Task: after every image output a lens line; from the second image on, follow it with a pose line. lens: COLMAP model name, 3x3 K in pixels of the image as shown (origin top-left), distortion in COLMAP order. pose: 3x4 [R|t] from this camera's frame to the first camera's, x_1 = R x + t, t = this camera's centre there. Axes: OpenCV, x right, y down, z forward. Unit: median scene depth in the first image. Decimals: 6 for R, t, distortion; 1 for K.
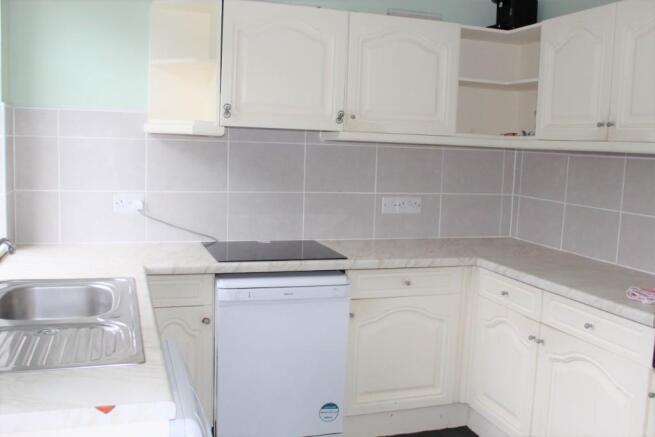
lens RADIAL K [[653.5, 0, 327.5], [0, 653.5, 218.5], [0, 0, 1]] dist [-0.087150, 0.022220]
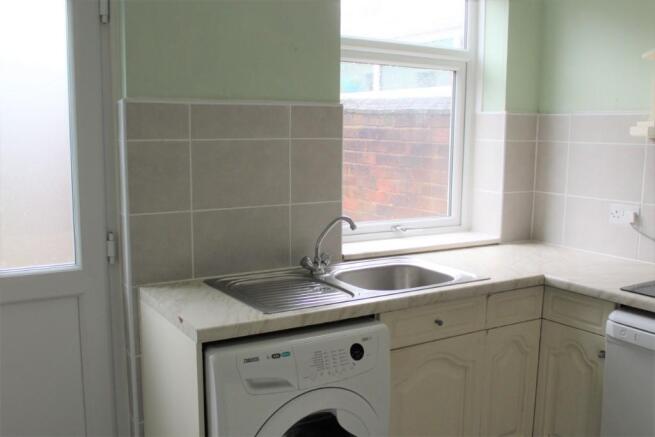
lens RADIAL K [[653.5, 0, 327.5], [0, 653.5, 218.5], [0, 0, 1]] dist [-0.087150, 0.022220]
pose [[0.233657, 0.095543, -0.967614, 0.499132], [-0.117728, 0.990619, 0.069386, -0.034196], [0.965166, 0.097703, 0.242713, 0.406116]]
